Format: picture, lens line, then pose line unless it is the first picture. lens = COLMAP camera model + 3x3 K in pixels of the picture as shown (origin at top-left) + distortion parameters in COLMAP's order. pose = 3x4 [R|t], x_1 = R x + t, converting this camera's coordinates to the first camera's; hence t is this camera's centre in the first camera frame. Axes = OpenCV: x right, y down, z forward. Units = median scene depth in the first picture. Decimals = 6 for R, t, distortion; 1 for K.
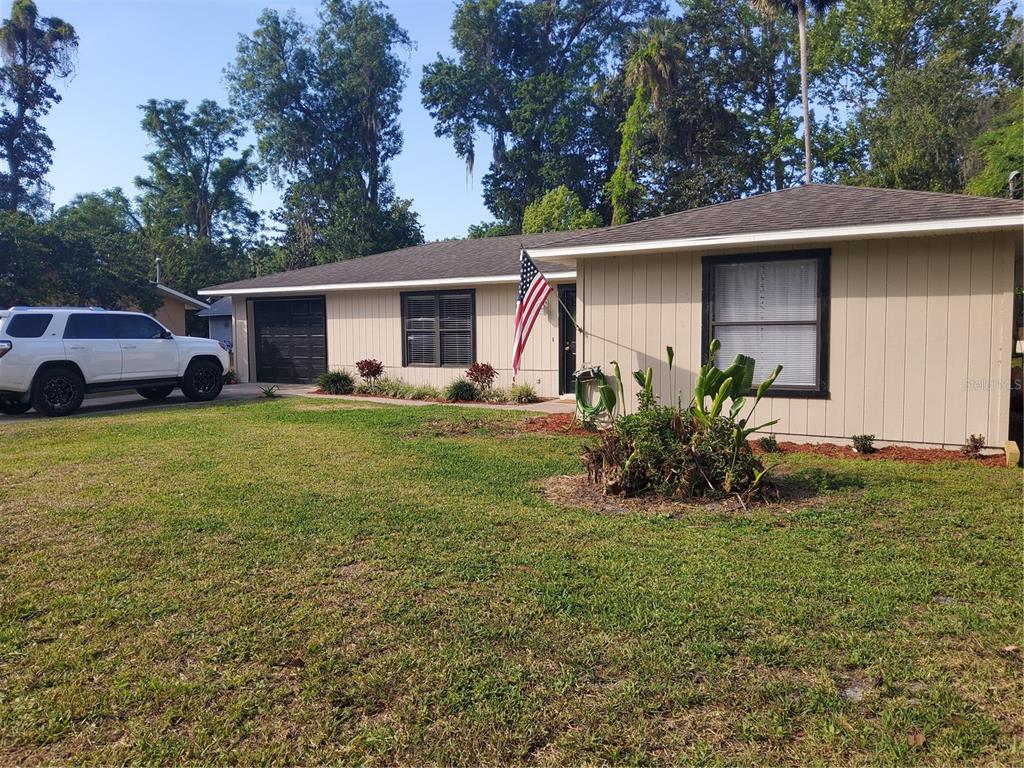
lens RADIAL K [[768.2, 0, 509.3], [0, 768.2, 392.9], [0, 0, 1]] dist [0.064782, -0.045965]
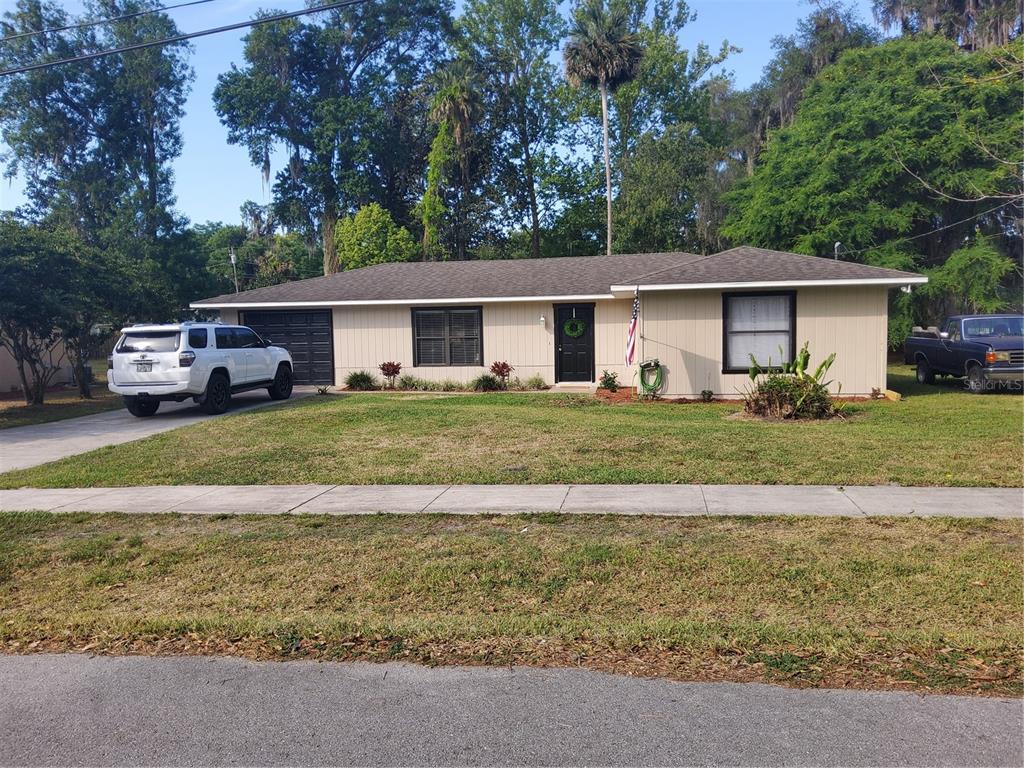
lens RADIAL K [[768.2, 0, 517.0], [0, 768.2, 381.2], [0, 0, 1]] dist [0.064782, -0.045965]
pose [[0.925646, -0.034154, 0.376847, -0.422117], [0.041435, 0.999078, -0.011230, 0.009296], [-0.376116, 0.026010, 0.926207, -0.204859]]
